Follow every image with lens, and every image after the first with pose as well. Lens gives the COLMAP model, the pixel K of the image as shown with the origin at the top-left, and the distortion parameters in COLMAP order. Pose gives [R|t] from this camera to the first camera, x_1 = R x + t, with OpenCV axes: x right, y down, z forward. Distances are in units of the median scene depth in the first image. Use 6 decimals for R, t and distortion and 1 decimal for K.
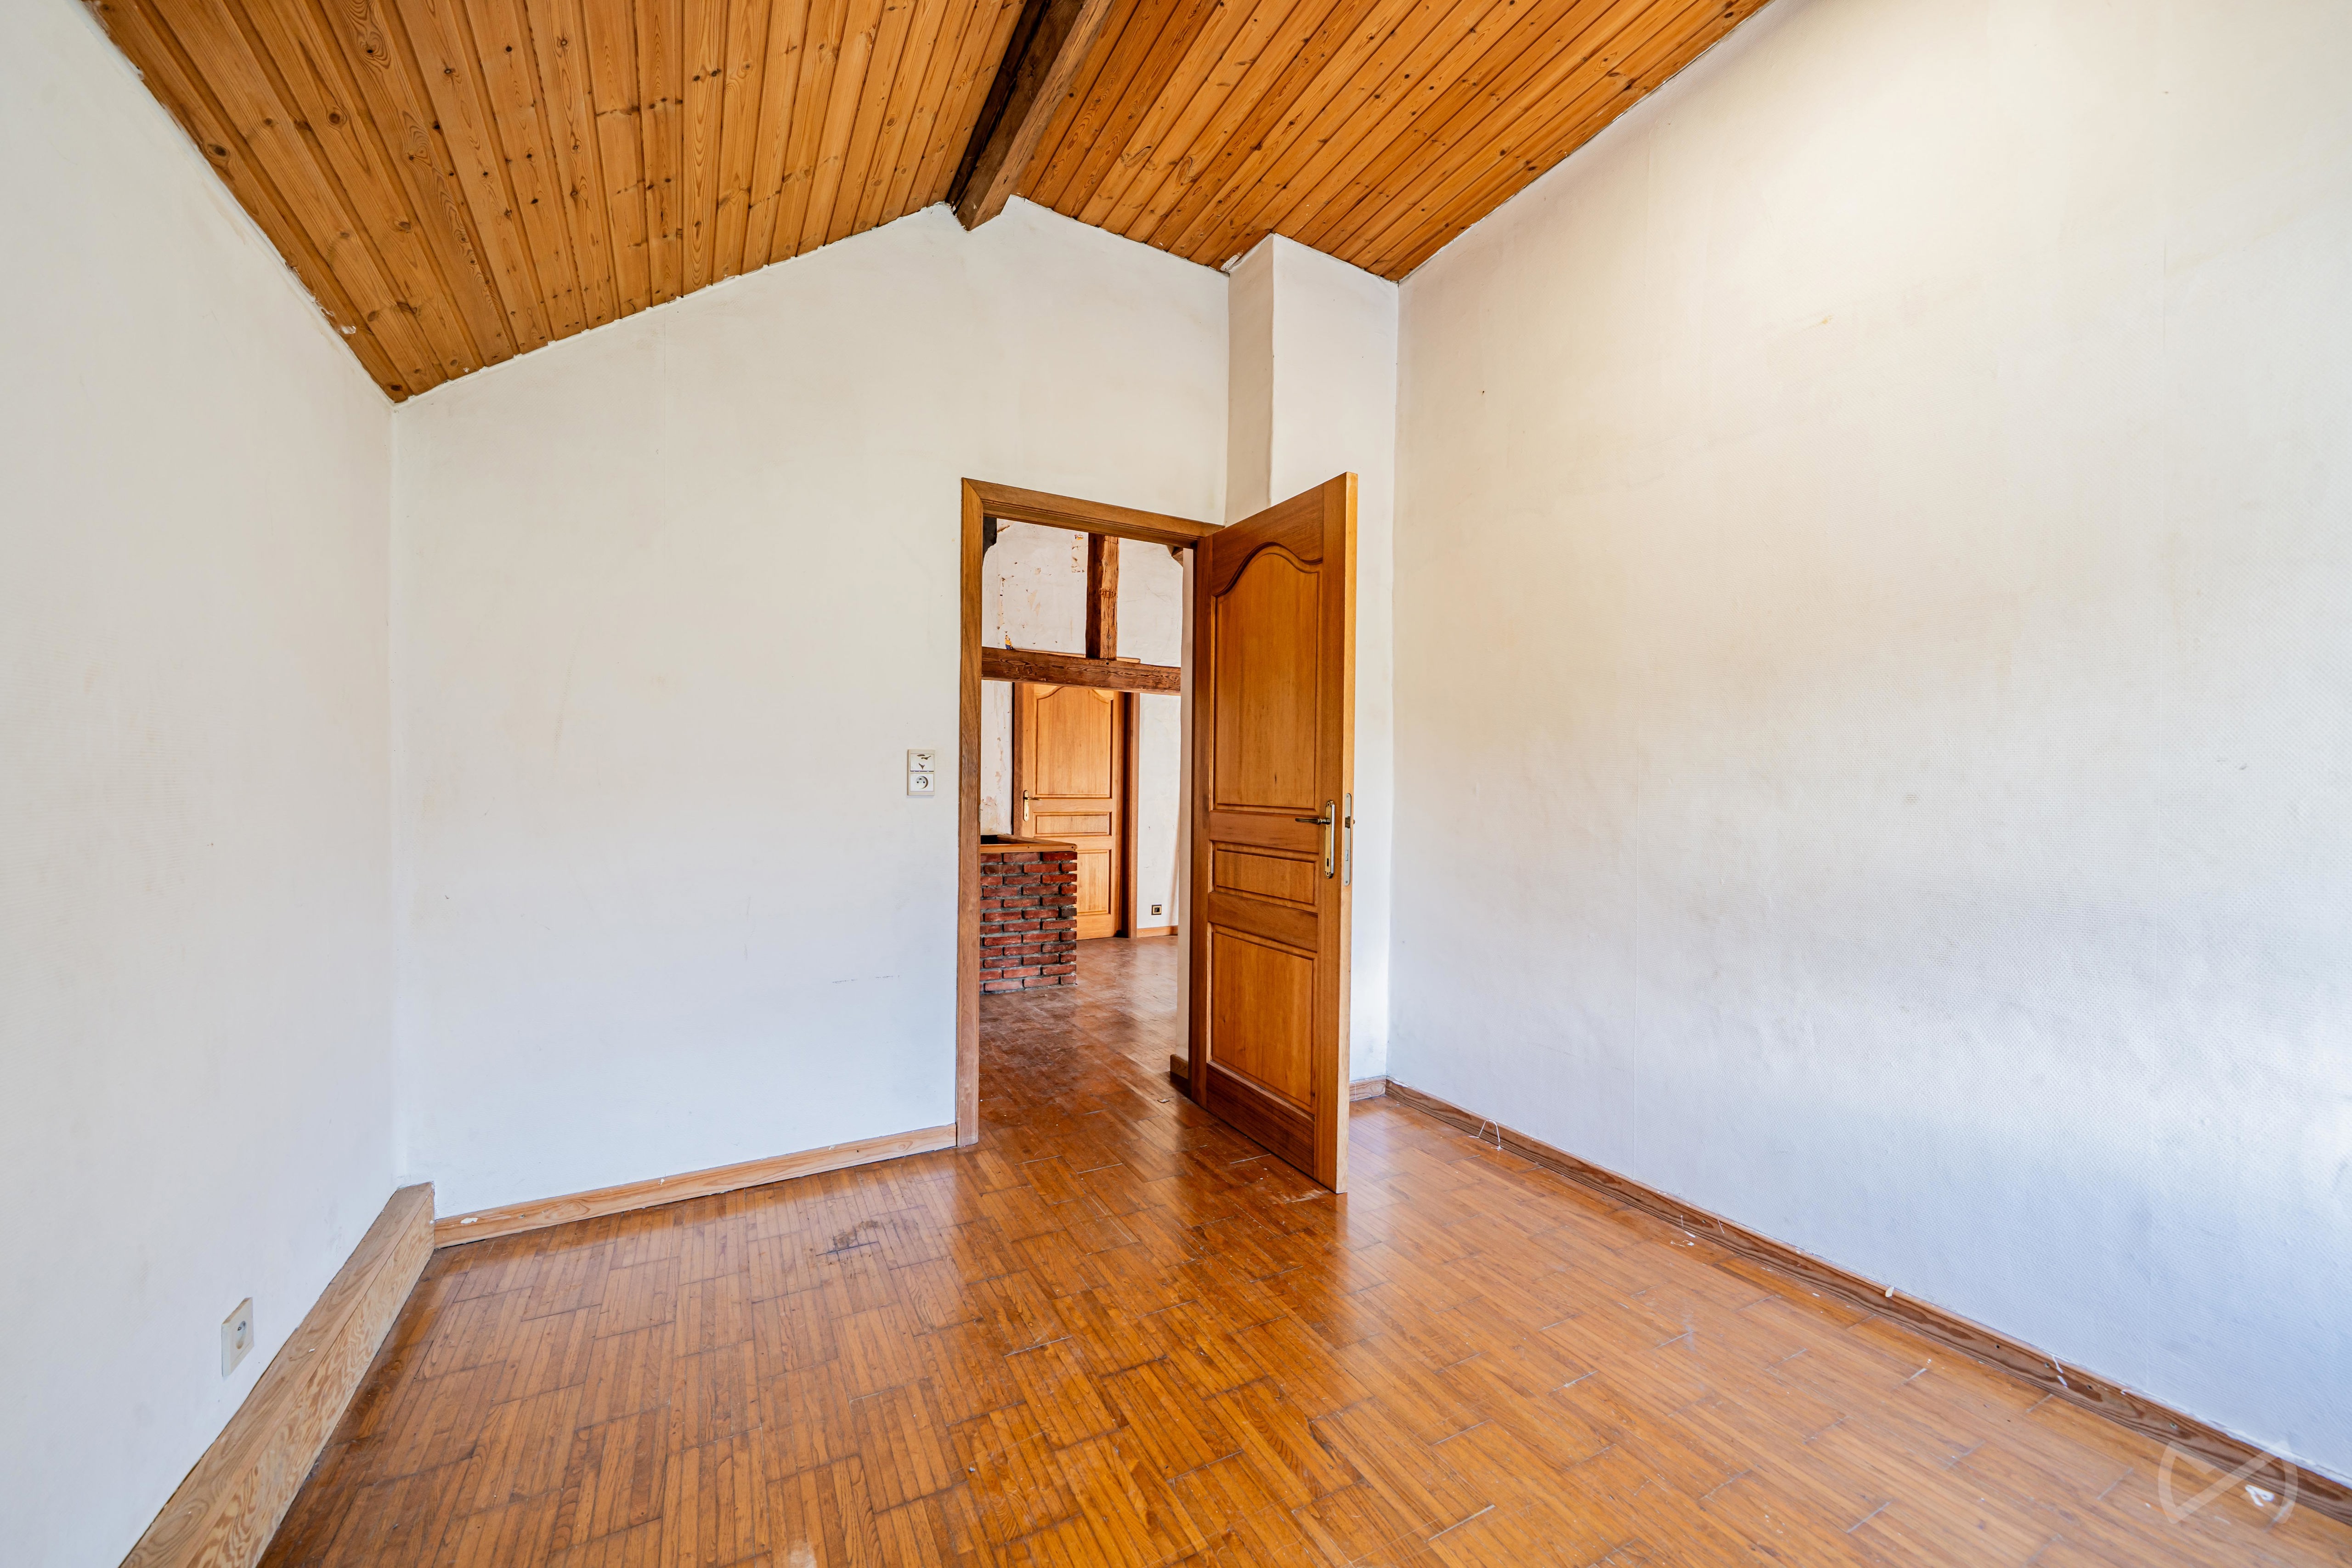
lens RADIAL K [[886.4, 0, 1180.0], [0, 886.4, 792.4], [0, 0, 1]] dist [0.000082, 0.000004]
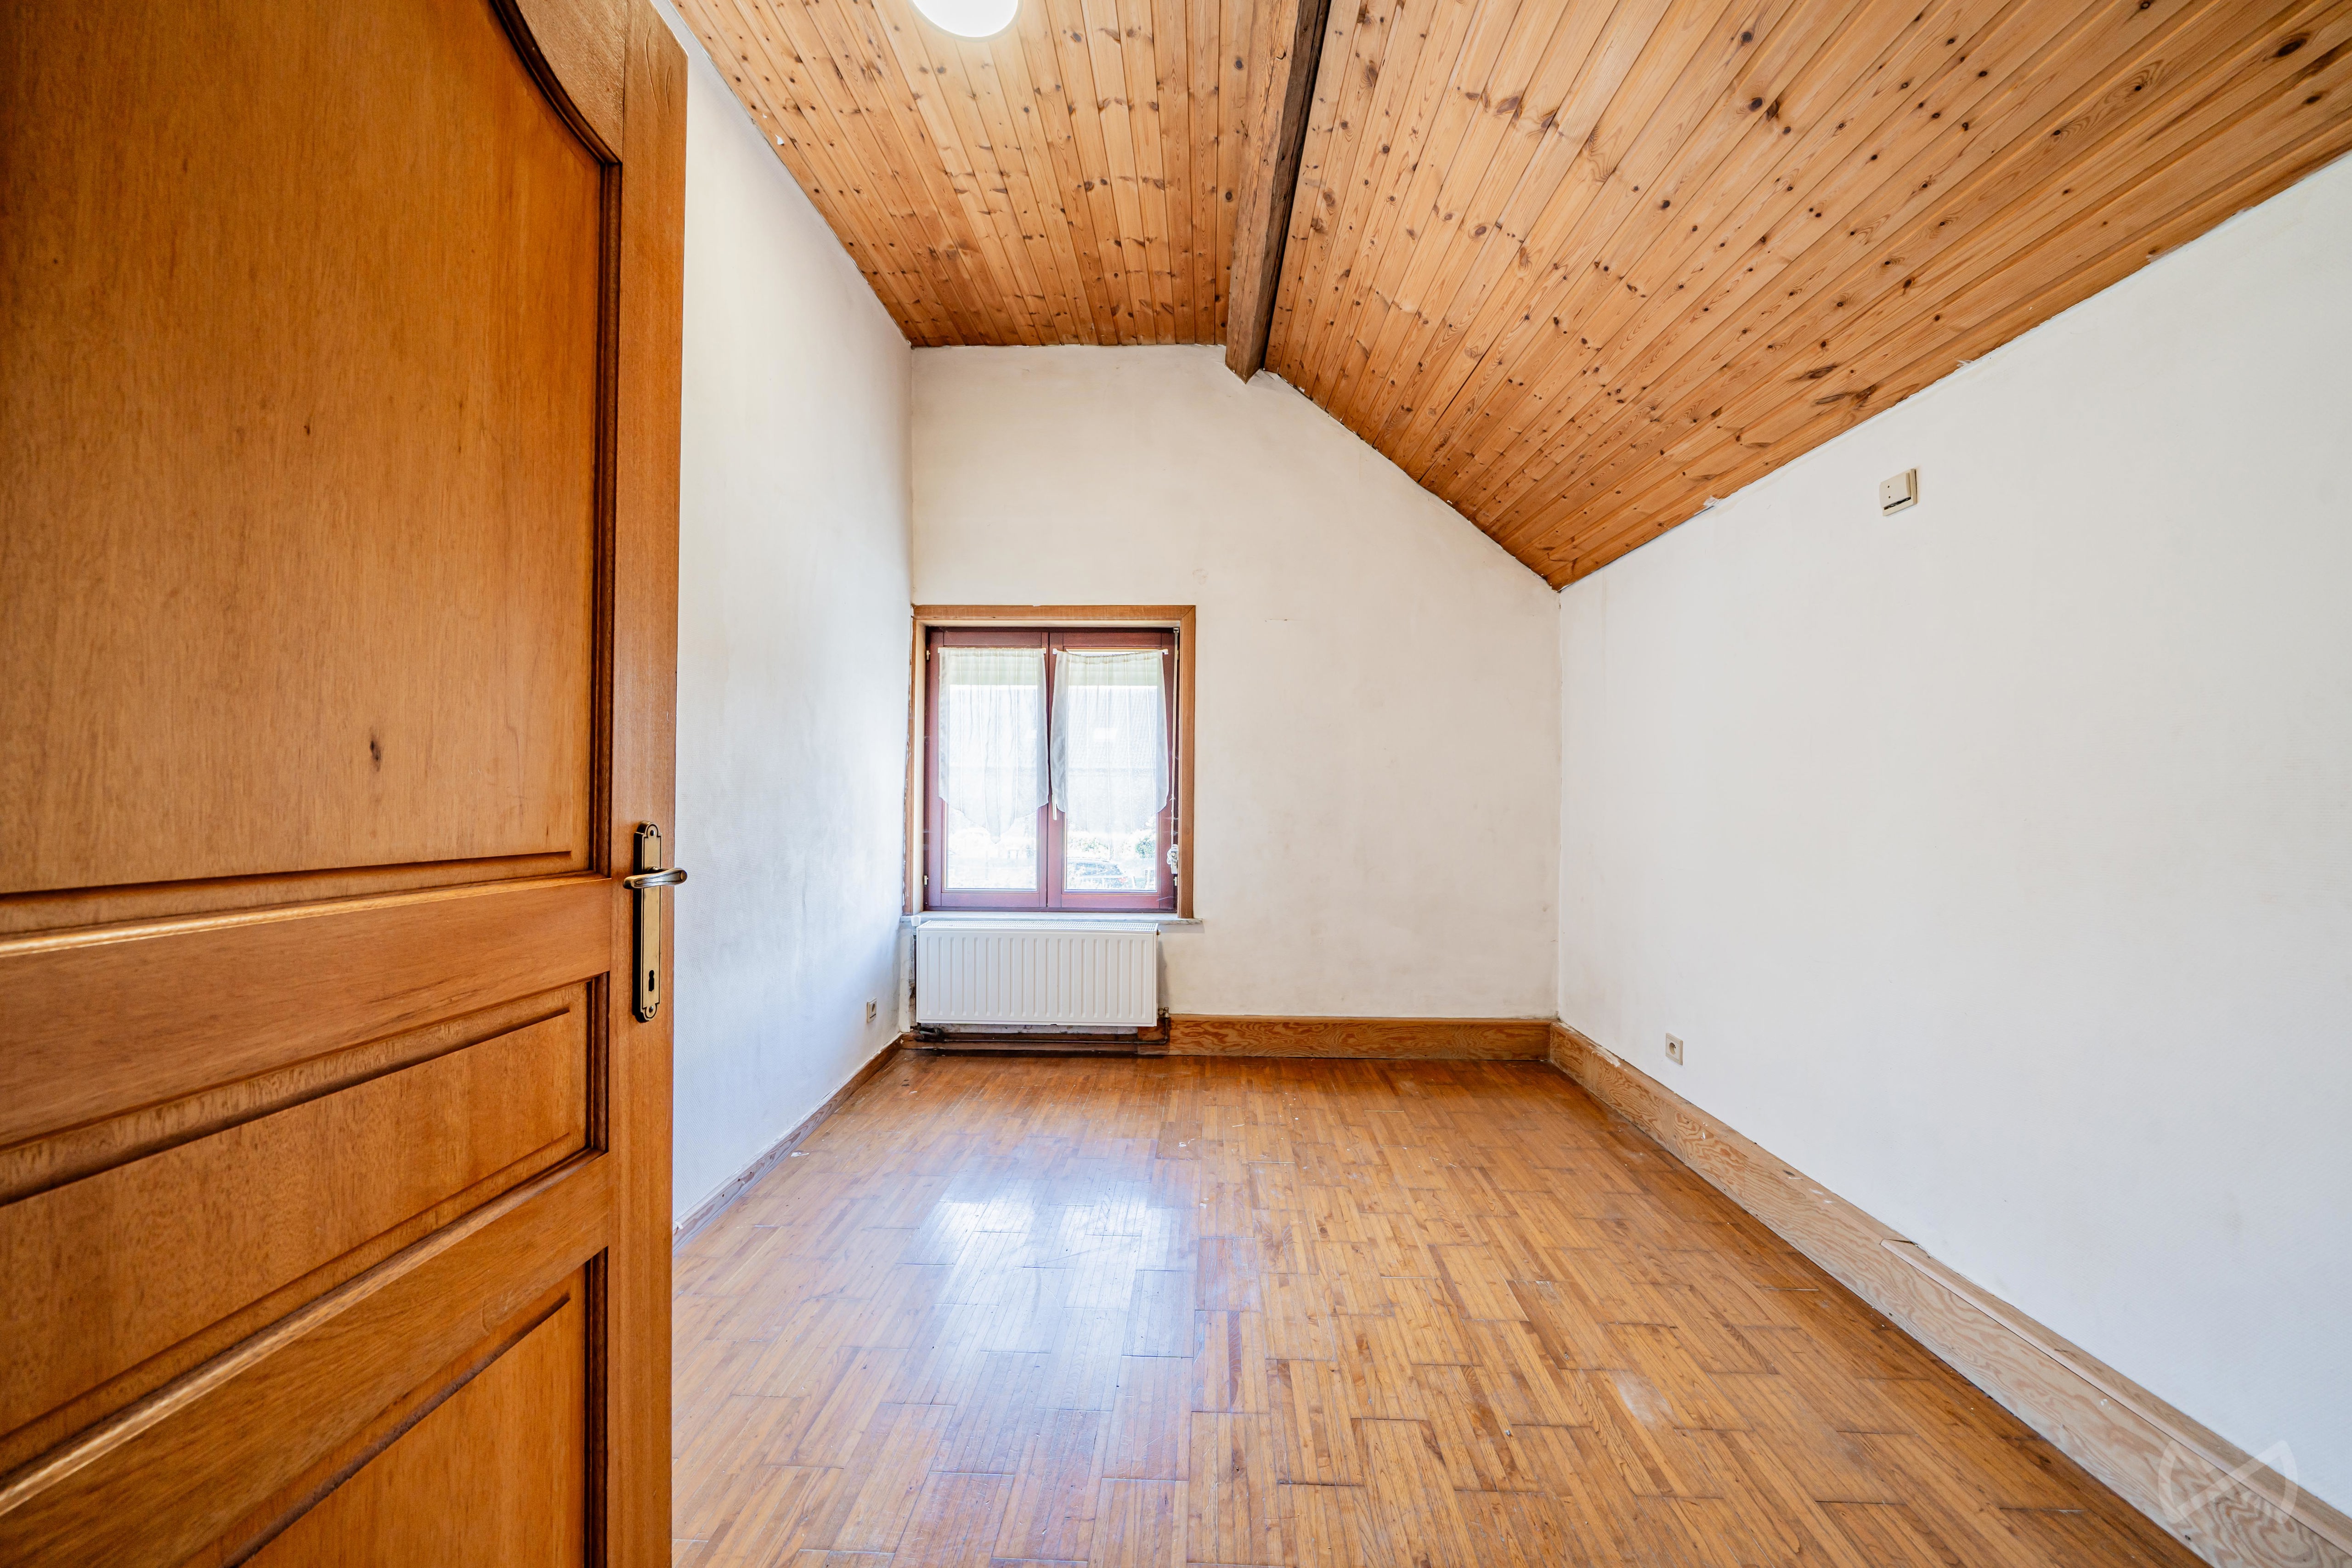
lens RADIAL K [[798.9, 0, 1177.5], [0, 798.9, 784.0], [0, 0, 1]] dist [-0.010489, 0.001100]
pose [[-0.864675, -0.009463, 0.502243, -0.331682], [-0.013181, 0.999906, -0.003854, -0.016723], [-0.502159, -0.009953, -0.864718, 1.863775]]
